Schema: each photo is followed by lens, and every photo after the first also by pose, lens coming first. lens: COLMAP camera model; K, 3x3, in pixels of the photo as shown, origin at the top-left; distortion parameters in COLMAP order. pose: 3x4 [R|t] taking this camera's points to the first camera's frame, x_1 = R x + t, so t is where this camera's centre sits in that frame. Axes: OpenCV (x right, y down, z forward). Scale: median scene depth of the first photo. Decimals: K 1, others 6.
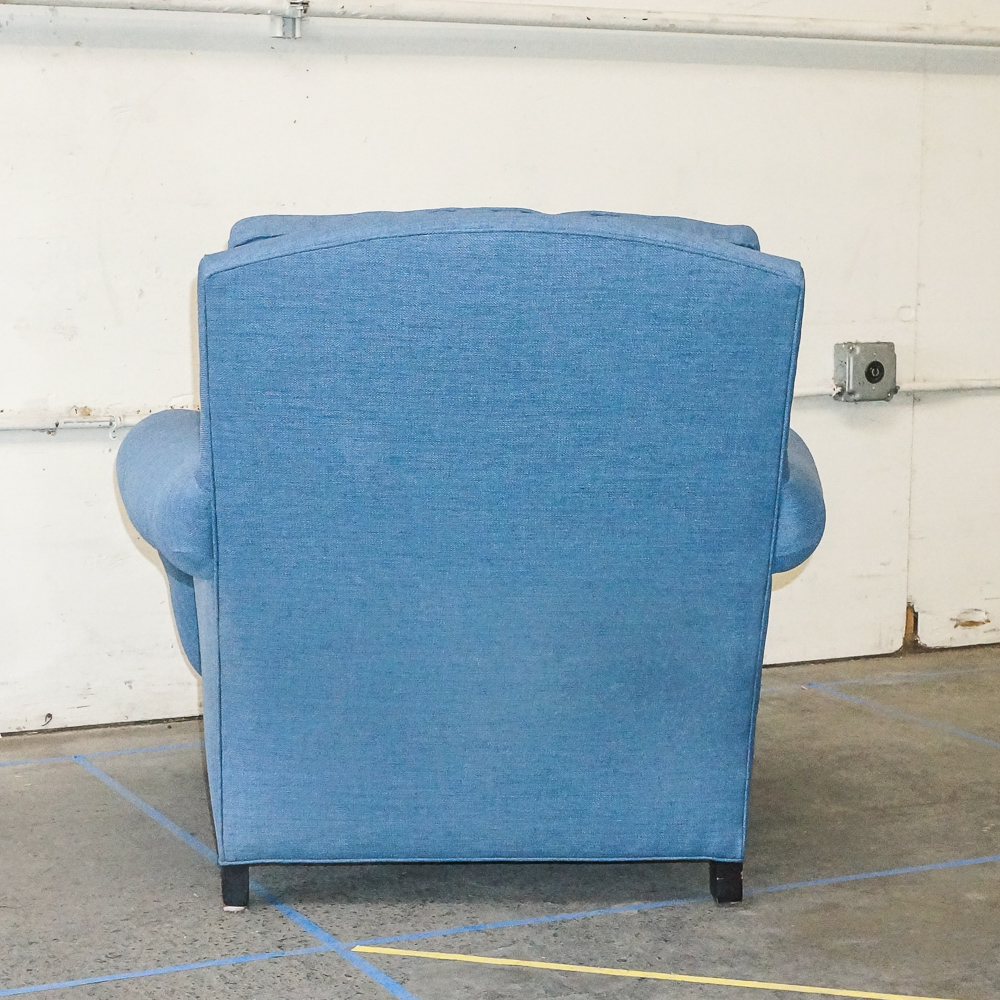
lens RADIAL K [[2277.8, 0, 500.2], [0, 2277.8, 604.4], [0, 0, 1]] dist [-0.004345, 0.100032]
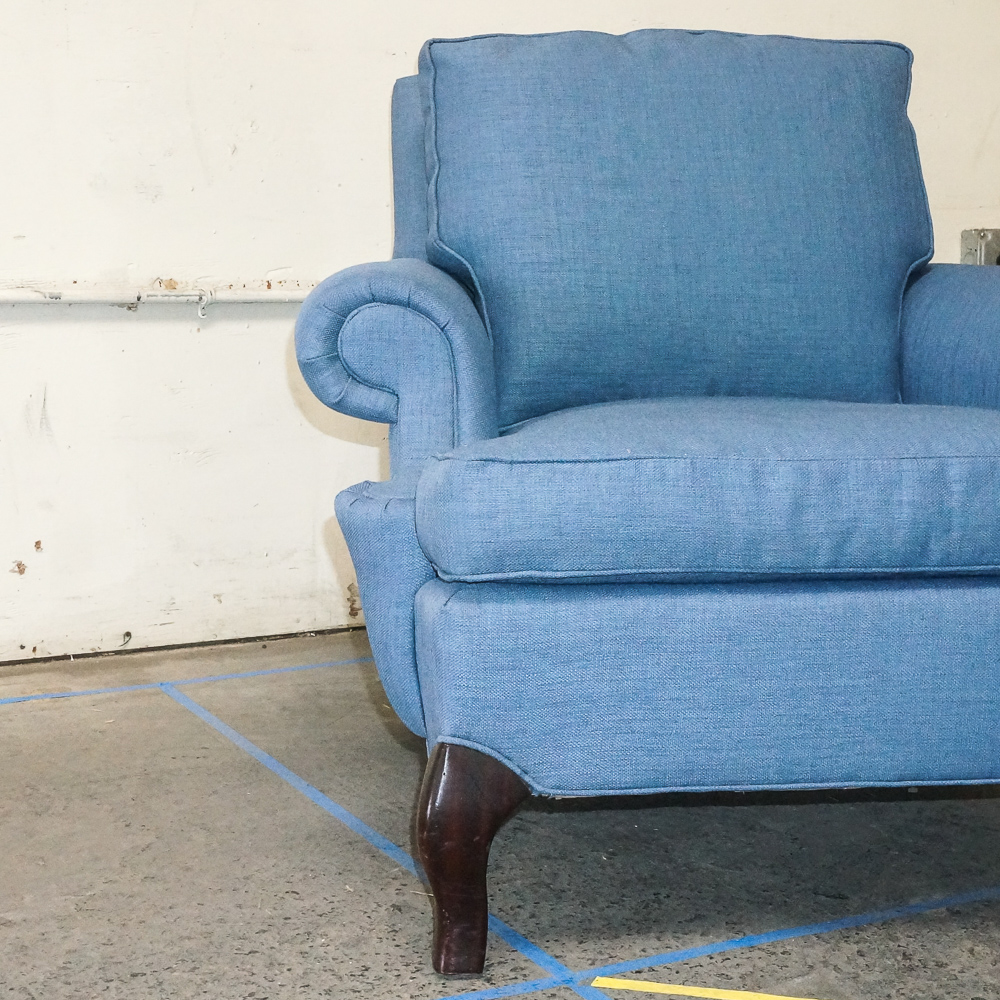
lens RADIAL K [[1839.9, 0, 500.0], [0, 1839.9, 500.0], [0, 0, 1]] dist [-0.042394, 0.101341]
pose [[0.999683, -0.001629, 0.025120, -0.073217], [0.001898, 0.999941, -0.010697, 0.005174], [-0.025101, 0.010741, 0.999627, 0.292991]]
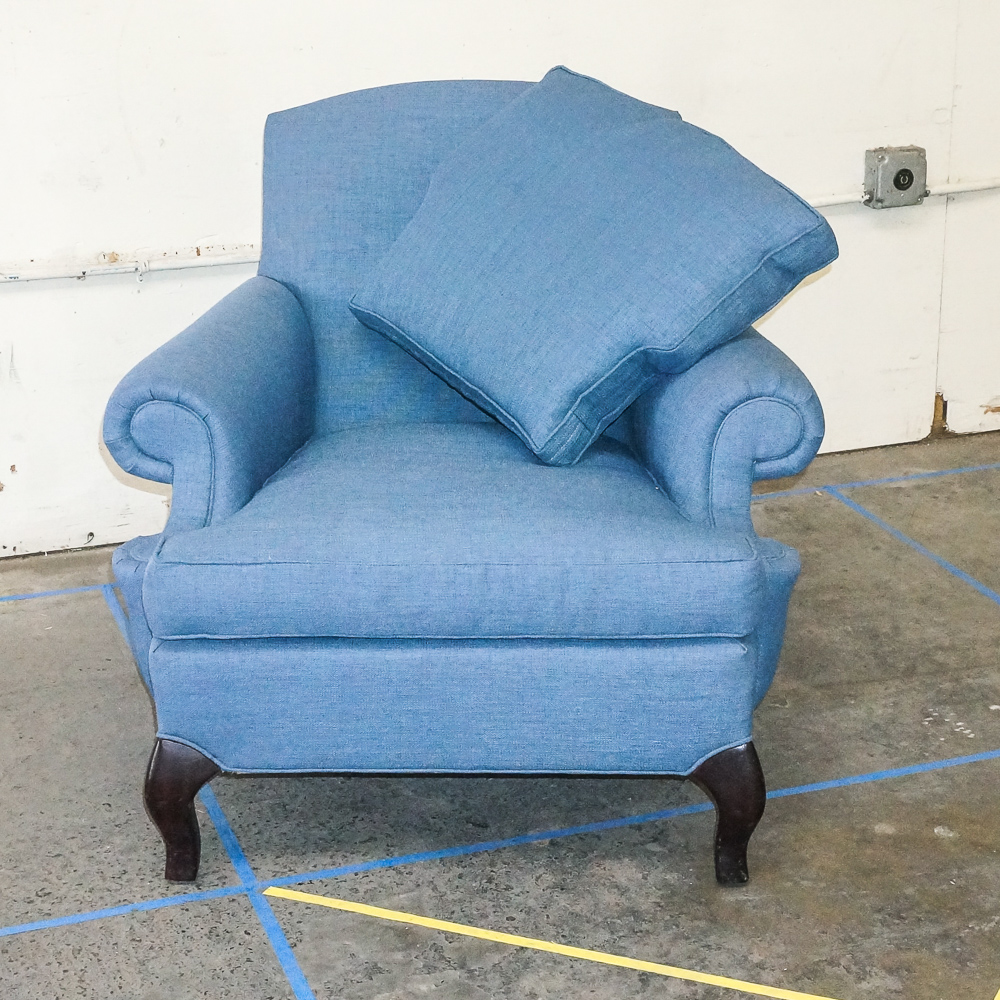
lens RADIAL K [[2044.4, 0, 484.9], [0, 2044.4, 497.2], [0, 0, 1]] dist [0.023539, -0.185003]
pose [[0.993800, 0.021684, -0.109051, 0.094529], [-0.003759, 0.986790, 0.161963, -0.127452], [0.111123, -0.160548, 0.980753, 0.068020]]
